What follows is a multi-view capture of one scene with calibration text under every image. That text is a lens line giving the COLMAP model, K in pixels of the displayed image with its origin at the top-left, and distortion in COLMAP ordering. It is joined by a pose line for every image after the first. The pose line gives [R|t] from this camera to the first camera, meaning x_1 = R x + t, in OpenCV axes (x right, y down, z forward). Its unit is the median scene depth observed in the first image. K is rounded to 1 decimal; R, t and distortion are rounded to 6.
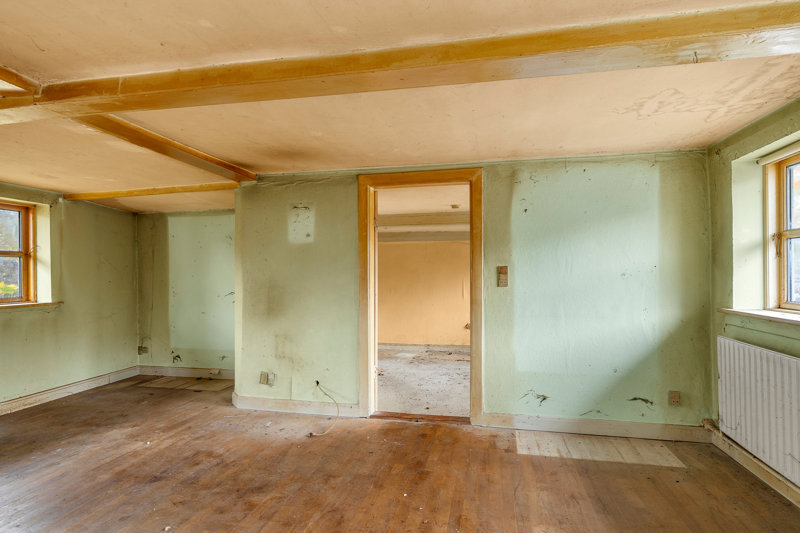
lens RADIAL K [[439.9, 0, 400.1], [0, 439.9, 270.7], [0, 0, 1]] dist [-0.002823, -0.000094]
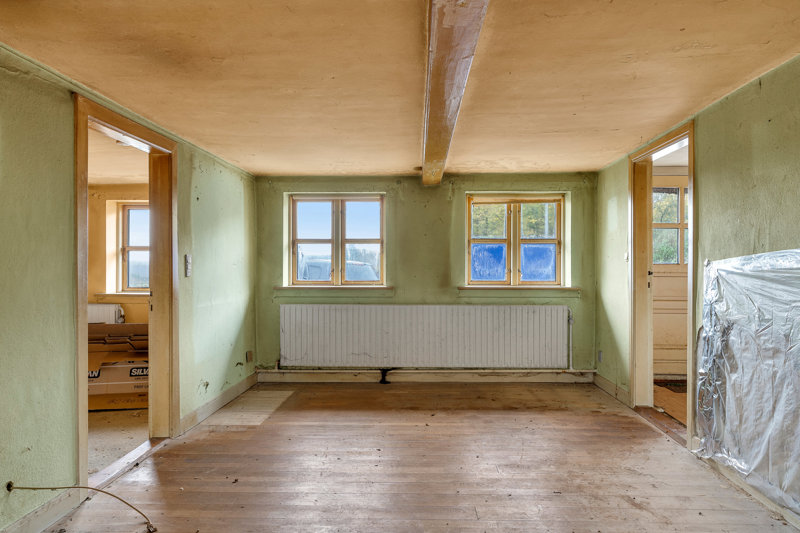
lens RADIAL K [[503.6, 0, 400.0], [0, 503.6, 266.5], [0, 0, 1]] dist [-0.001577, -0.000913]
pose [[-0.172366, 0.004515, 0.985023, -0.807979], [0.001501, 0.999990, -0.004321, 0.017674], [-0.985032, 0.000733, -0.172371, 0.672116]]
